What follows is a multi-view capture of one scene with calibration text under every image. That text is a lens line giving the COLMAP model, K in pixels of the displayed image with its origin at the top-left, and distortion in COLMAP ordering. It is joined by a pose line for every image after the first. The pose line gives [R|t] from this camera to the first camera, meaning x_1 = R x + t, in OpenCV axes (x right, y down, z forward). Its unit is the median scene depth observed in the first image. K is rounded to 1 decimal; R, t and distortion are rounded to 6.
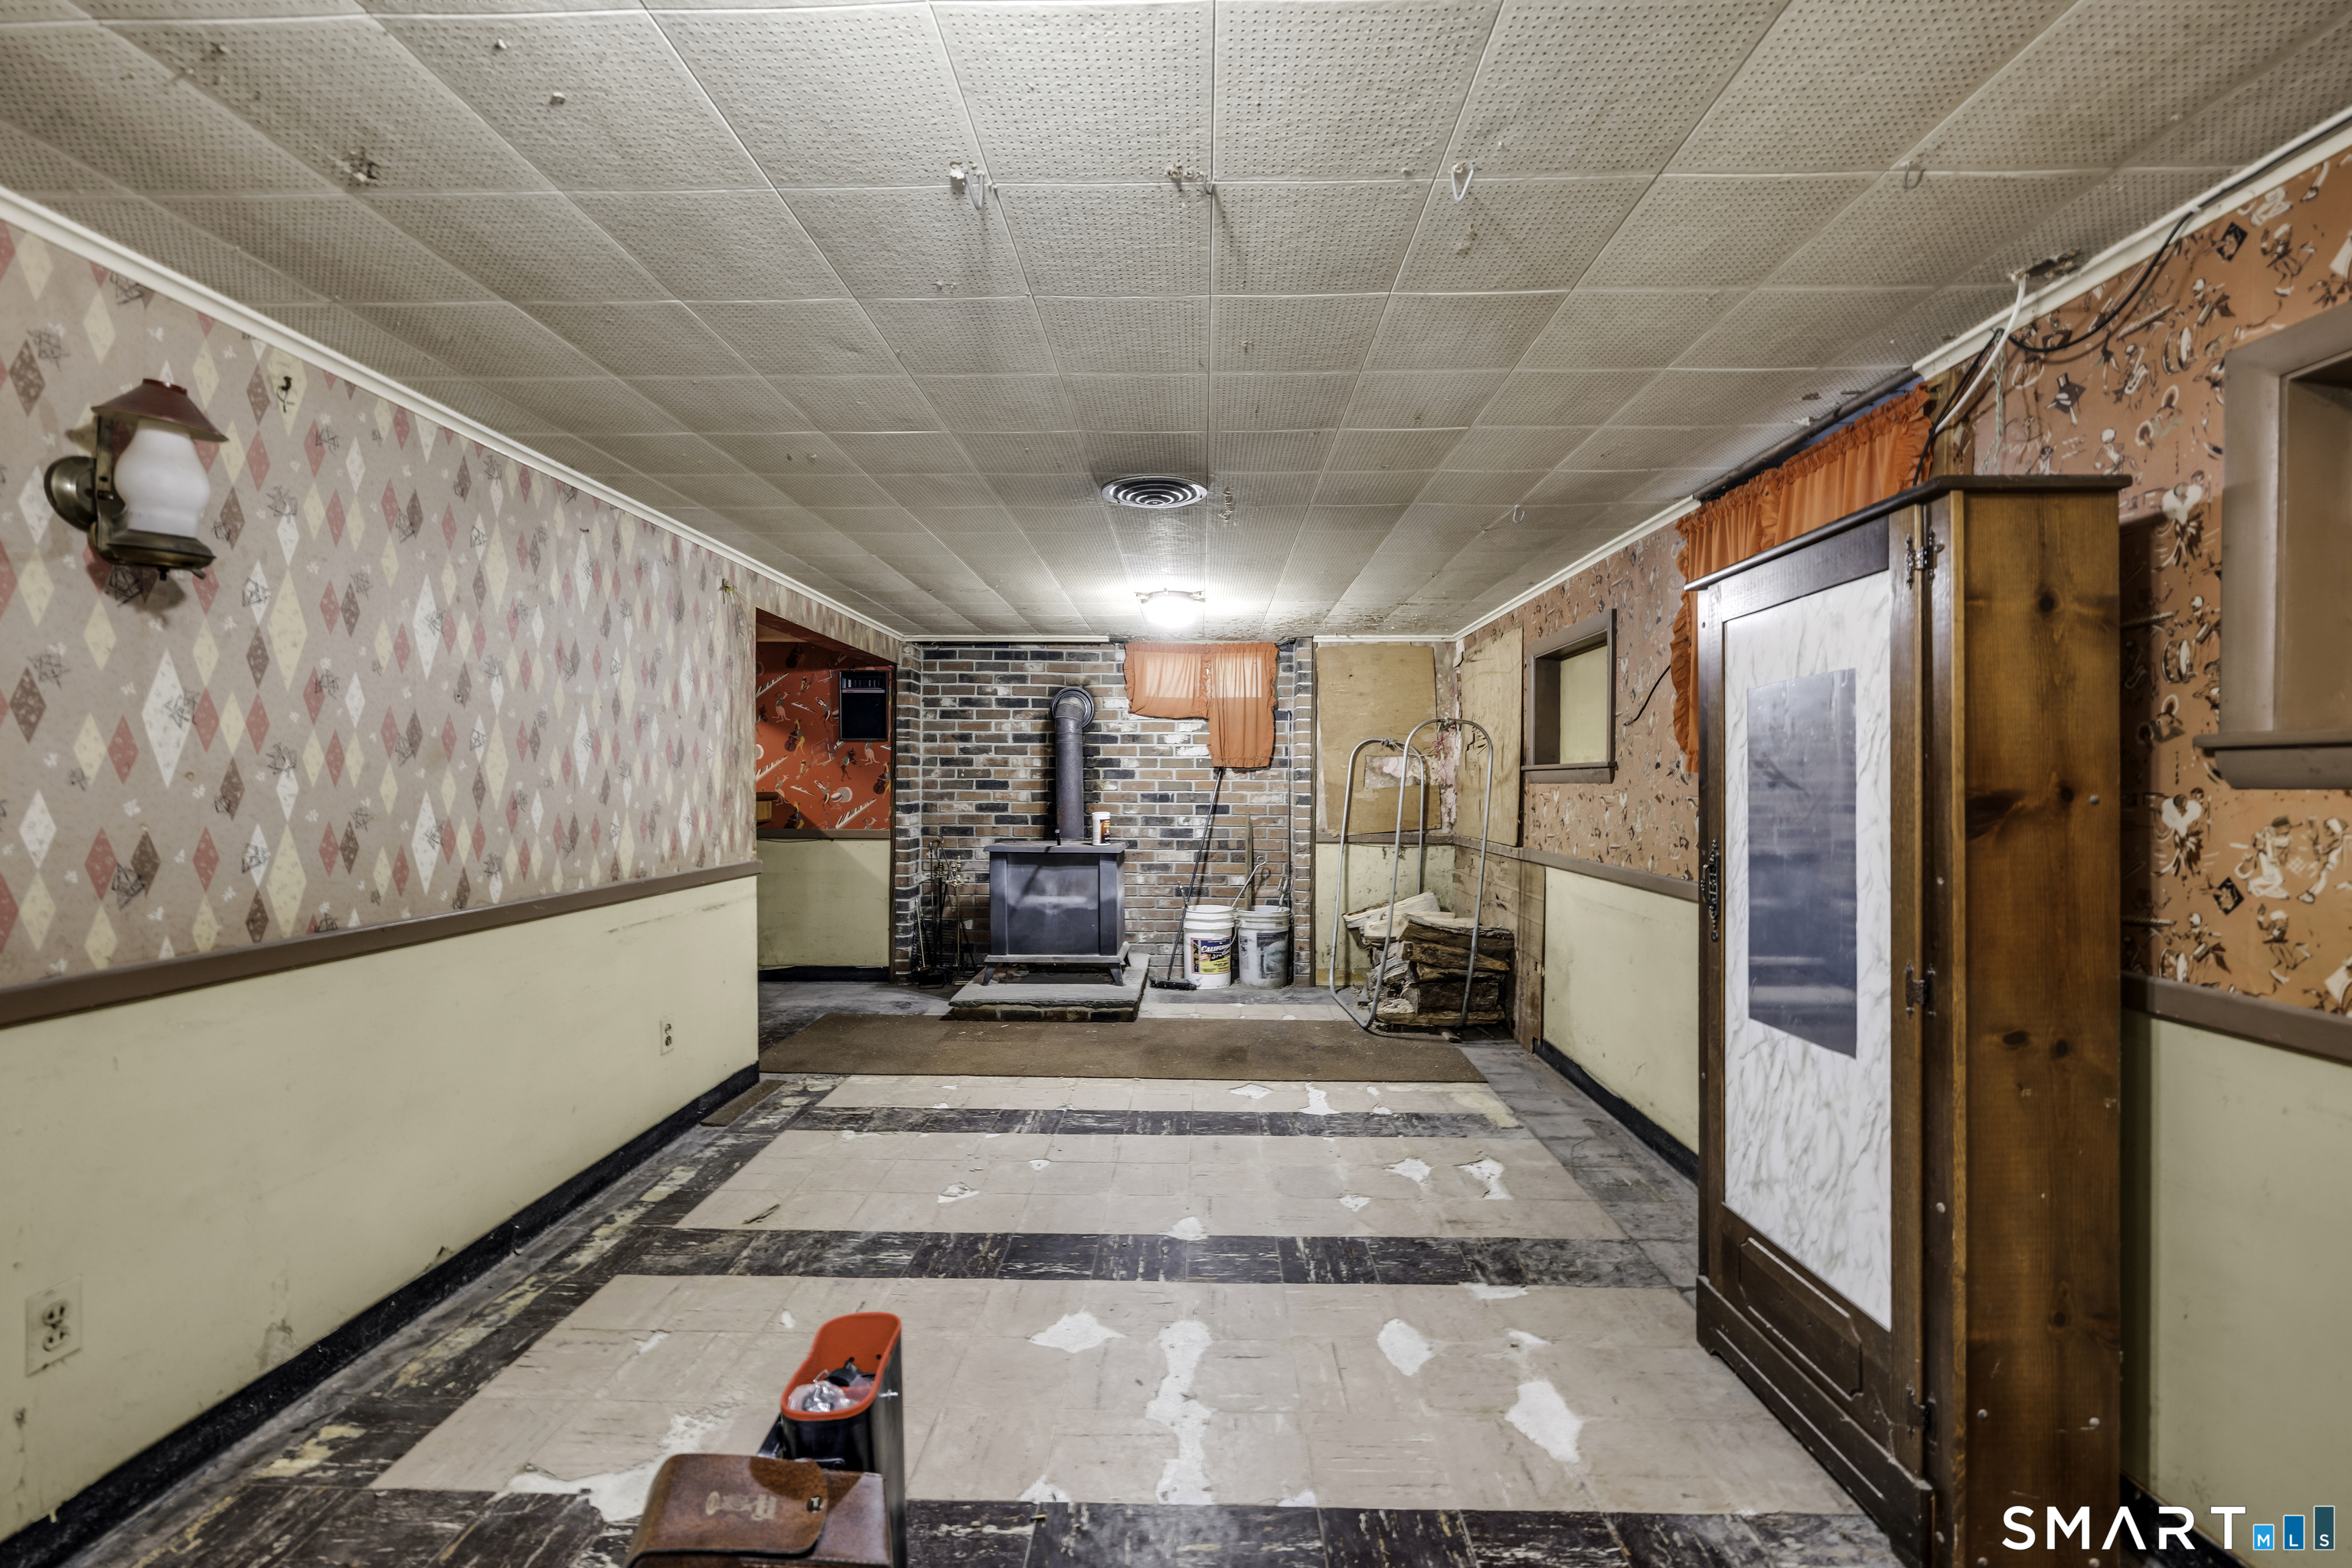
lens RADIAL K [[938.9, 0, 1178.2], [0, 938.9, 783.7], [0, 0, 1]] dist [0.001028, 0.000616]
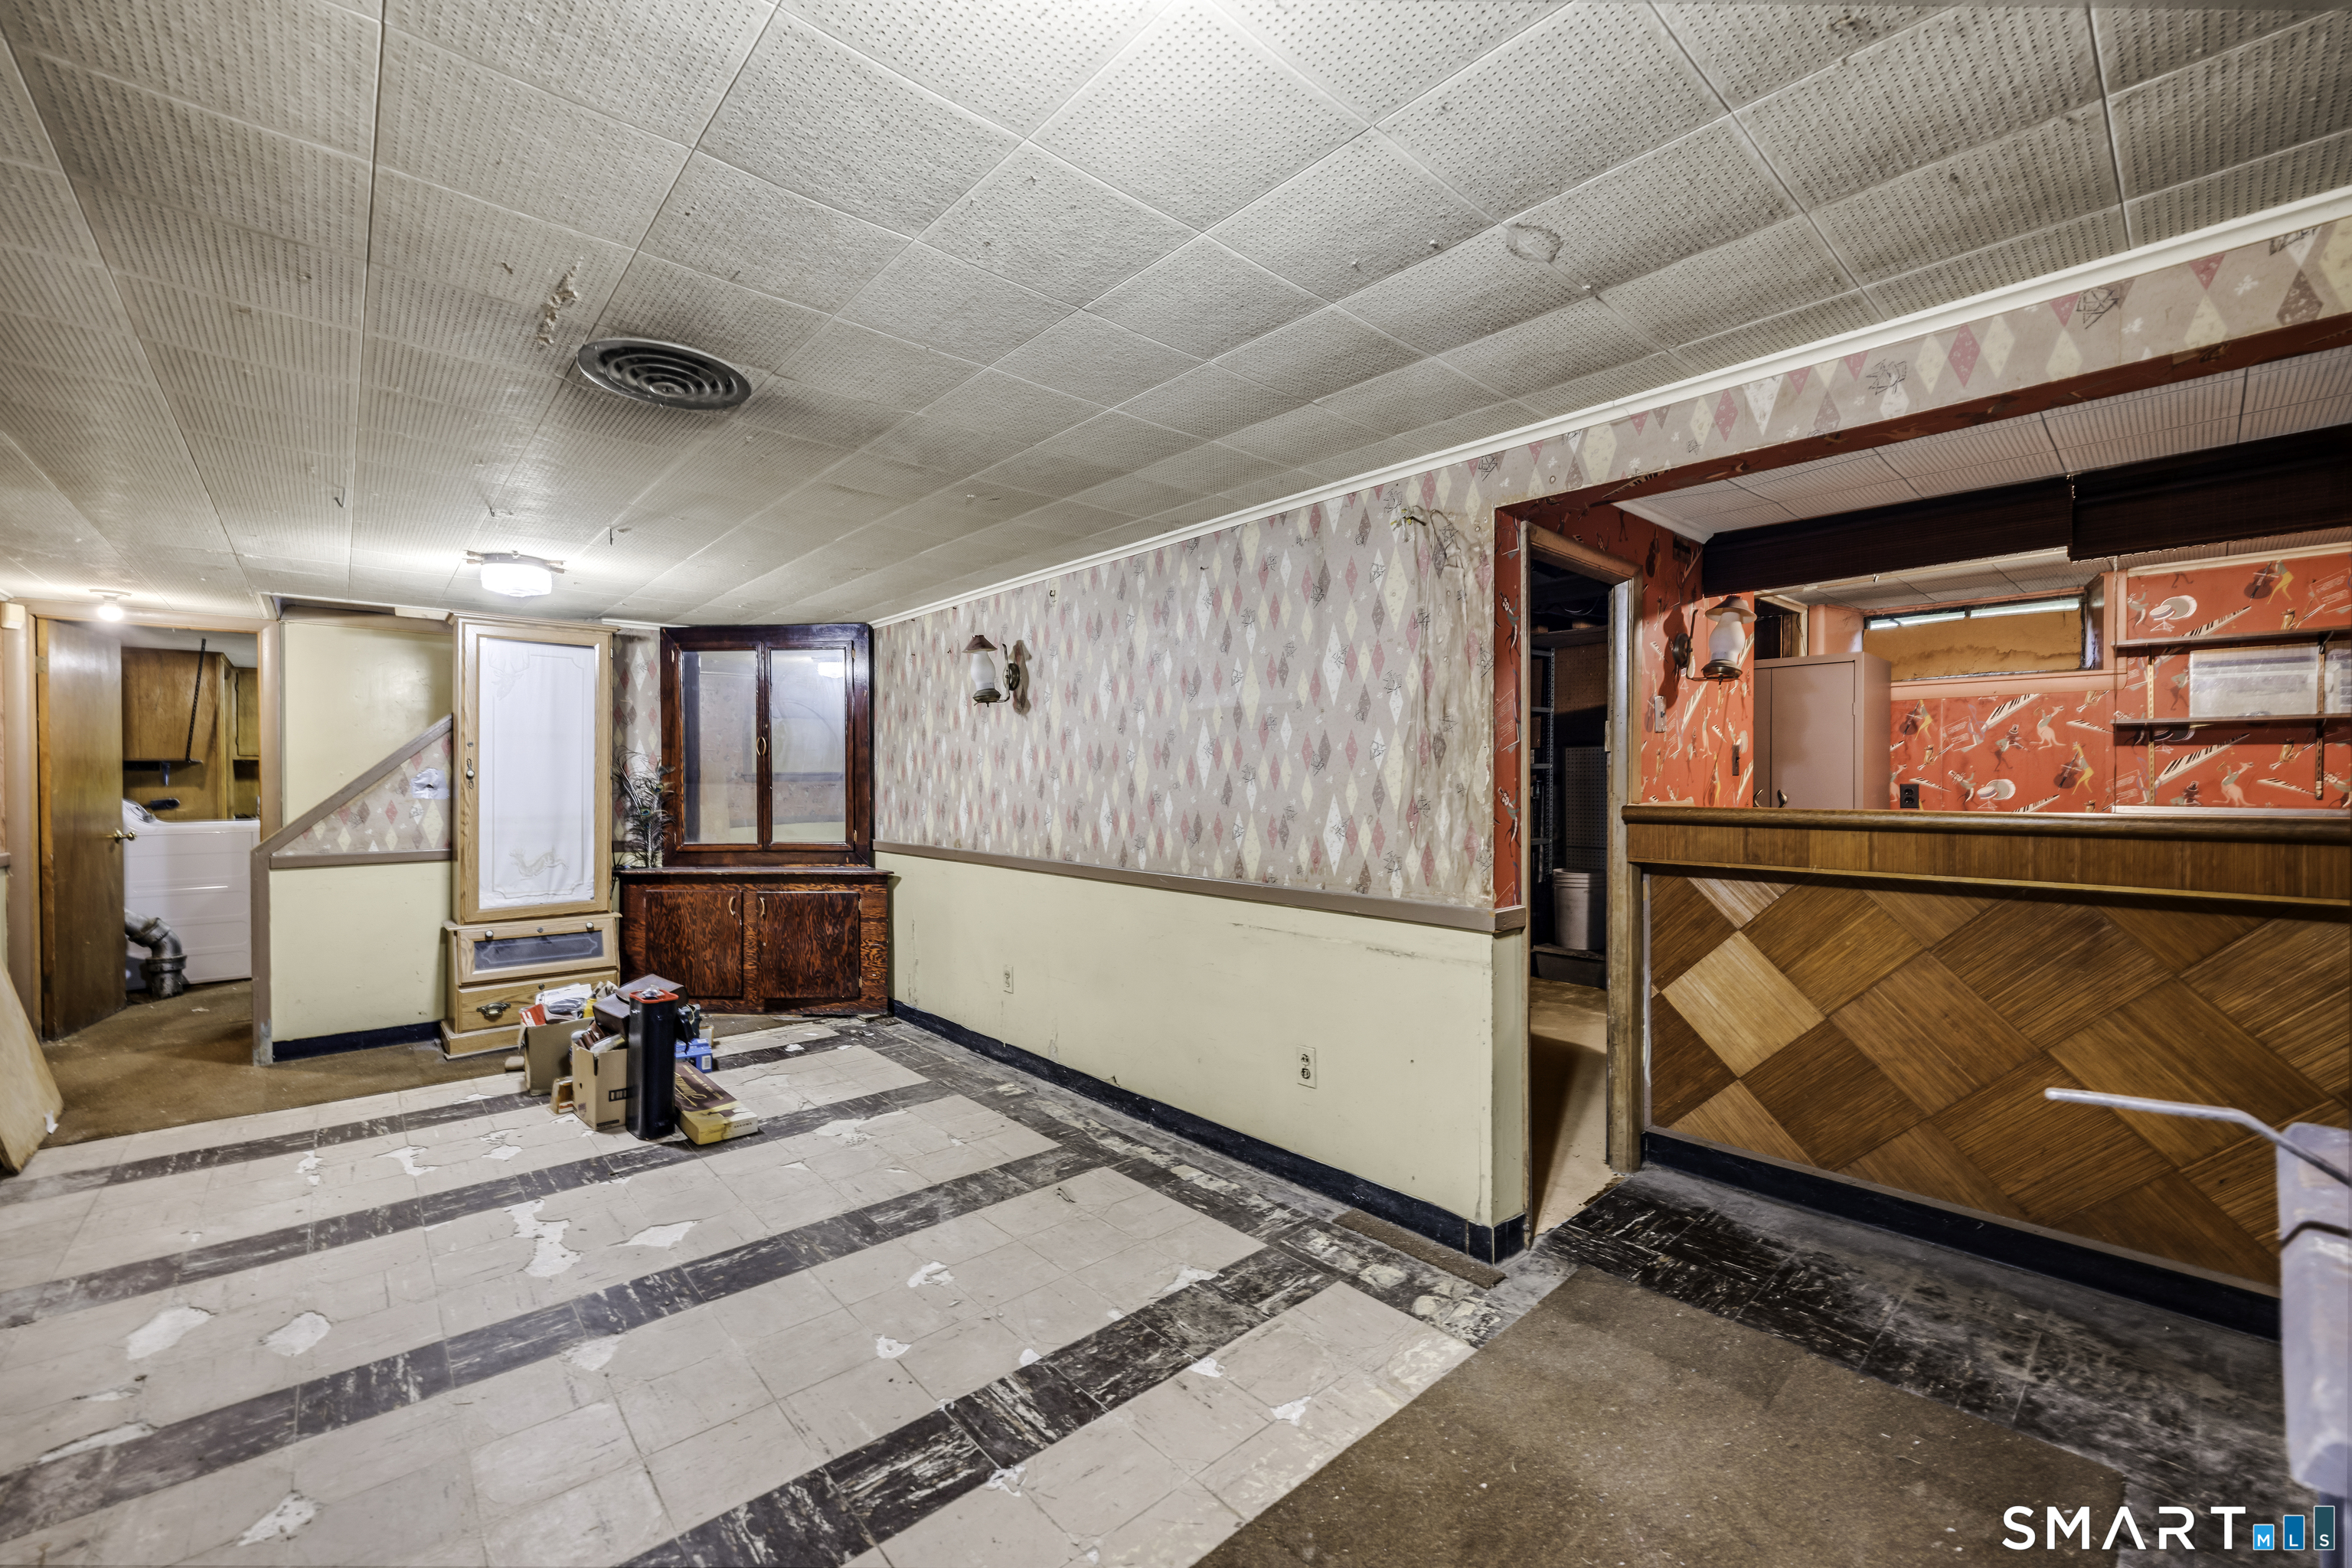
lens RADIAL K [[938.9, 0, 1187.2], [0, 938.9, 786.2], [0, 0, 1]] dist [0.001028, 0.000616]
pose [[-0.722738, 0.005075, -0.691104, 0.191395], [-0.001001, 0.999964, 0.008390, -0.010514], [0.691122, 0.006756, -0.722707, 1.888249]]
